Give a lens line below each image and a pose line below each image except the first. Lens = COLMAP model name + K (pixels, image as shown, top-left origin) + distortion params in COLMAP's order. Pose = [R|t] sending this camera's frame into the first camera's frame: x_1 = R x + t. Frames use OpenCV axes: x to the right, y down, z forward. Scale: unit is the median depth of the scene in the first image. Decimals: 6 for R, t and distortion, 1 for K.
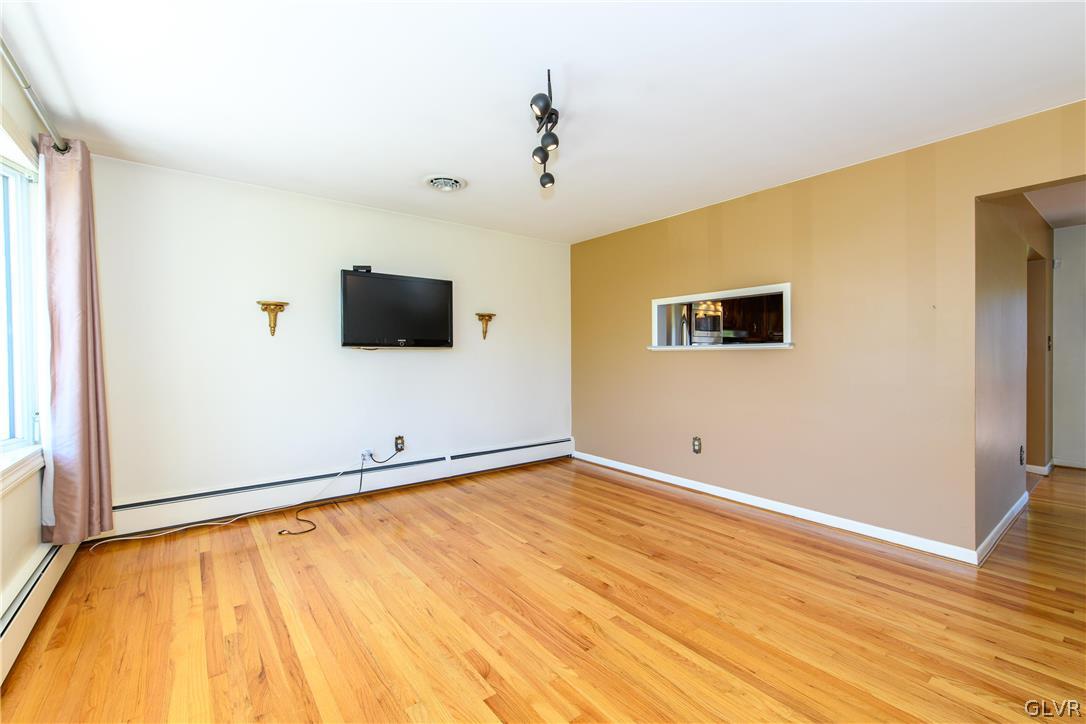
lens RADIAL K [[456.7, 0, 547.2], [0, 456.7, 357.3], [0, 0, 1]] dist [-0.000337, 0.000550]
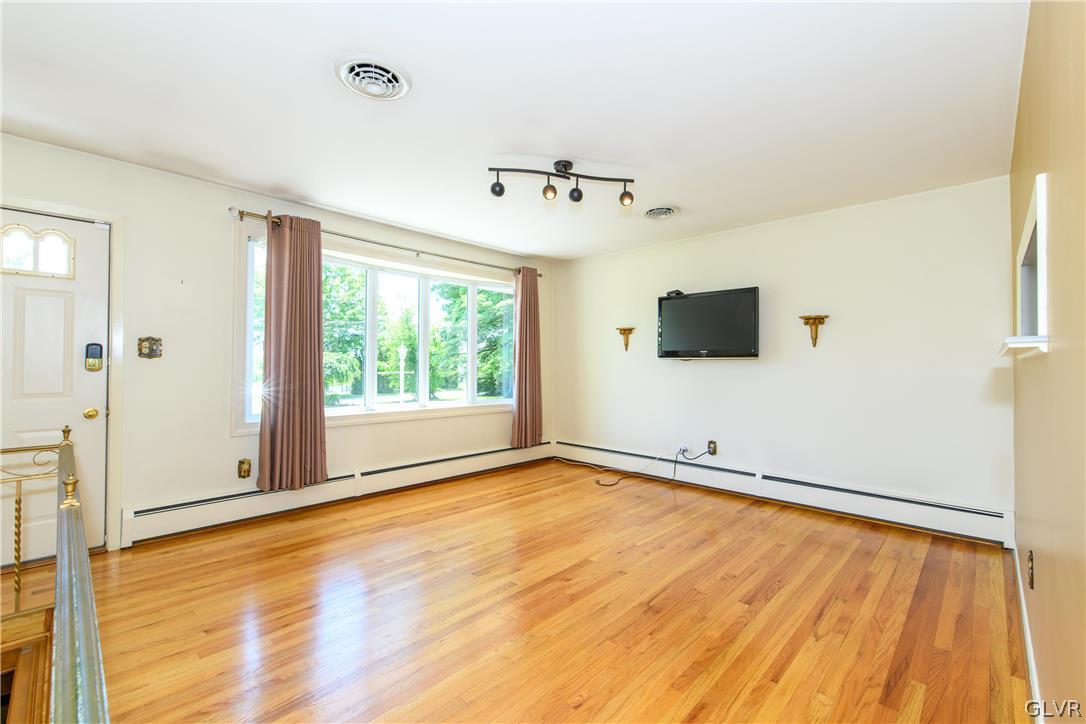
lens RADIAL K [[456.7, 0, 547.2], [0, 456.7, 357.3], [0, 0, 1]] dist [-0.000337, 0.000550]
pose [[0.160820, -0.011769, -0.986914, 0.777023], [-0.014886, 0.999786, -0.014348, -0.002684], [0.986872, 0.016999, 0.160610, 0.509643]]
